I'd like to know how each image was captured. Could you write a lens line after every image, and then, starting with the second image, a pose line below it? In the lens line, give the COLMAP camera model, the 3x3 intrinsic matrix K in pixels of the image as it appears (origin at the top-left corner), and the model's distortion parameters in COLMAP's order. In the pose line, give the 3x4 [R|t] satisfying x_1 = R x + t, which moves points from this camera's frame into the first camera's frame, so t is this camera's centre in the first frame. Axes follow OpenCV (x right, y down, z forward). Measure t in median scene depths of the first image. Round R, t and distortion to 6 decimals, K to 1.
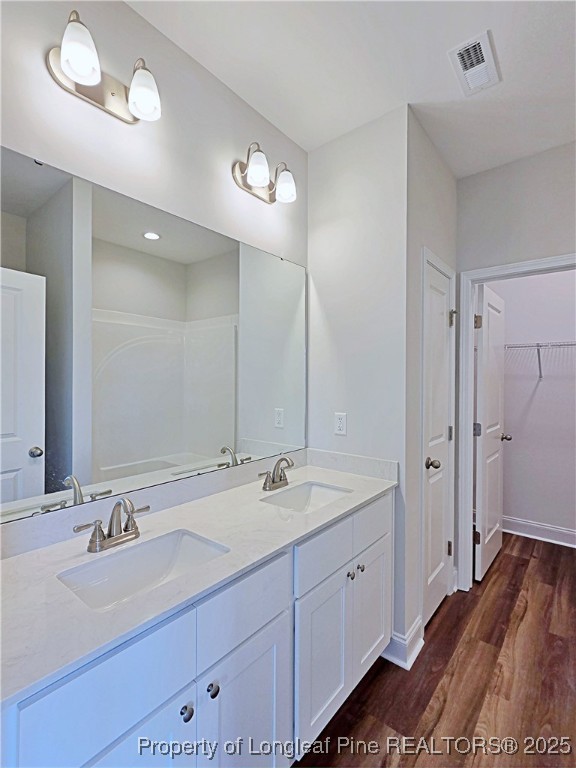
lens RADIAL K [[366.5, 0, 290.9], [0, 366.5, 381.8], [0, 0, 1]] dist [-0.001423, -0.001613]
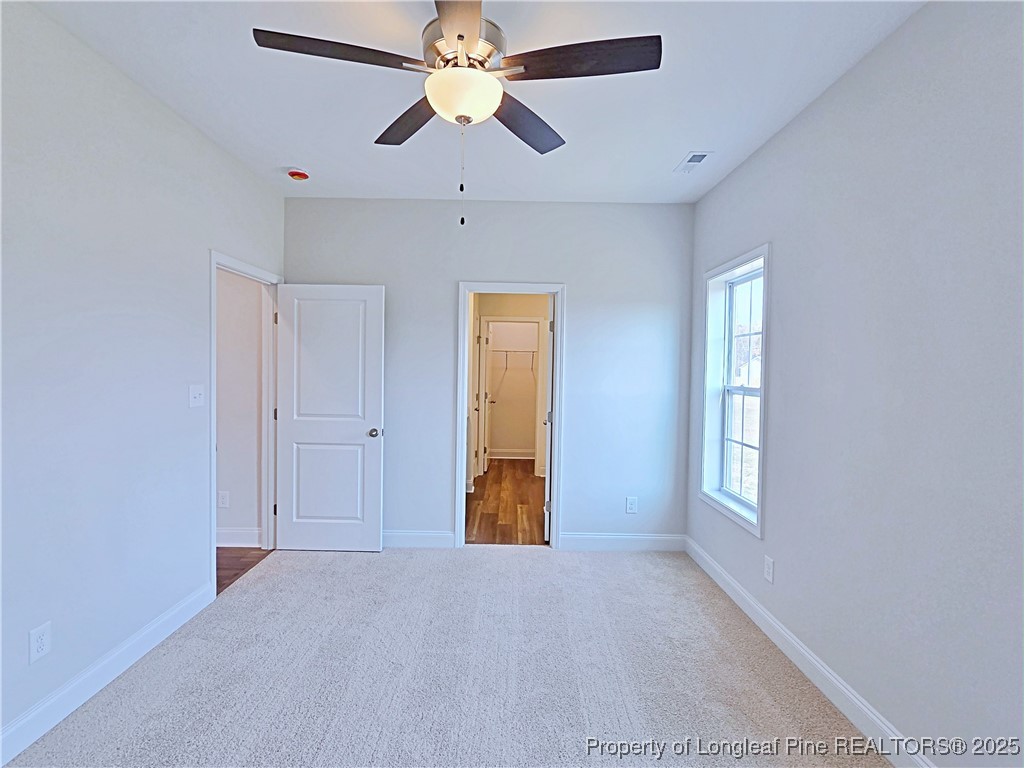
lens RADIAL K [[488.7, 0, 511.4], [0, 488.7, 380.7], [0, 0, 1]] dist [-0.001423, -0.001613]
pose [[0.778347, -0.009422, 0.627764, -1.082837], [-0.008804, 0.999625, 0.025919, -0.021061], [-0.627773, -0.025701, 0.777972, -1.187866]]
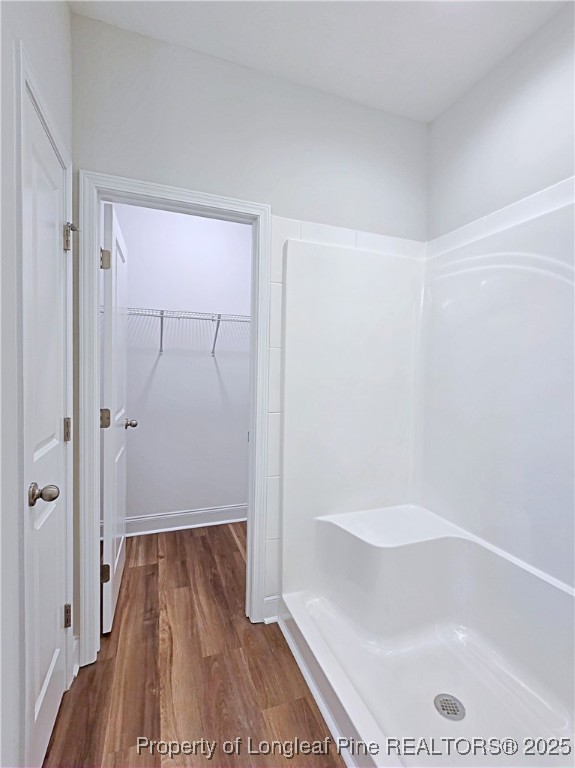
lens RADIAL K [[366.5, 0, 293.2], [0, 366.5, 379.2], [0, 0, 1]] dist [-0.001423, -0.001613]
pose [[0.508455, -0.021045, 0.860832, 0.103676], [-0.006779, 0.999572, 0.028441, 0.036832], [-0.861062, -0.020297, 0.508094, 0.361860]]
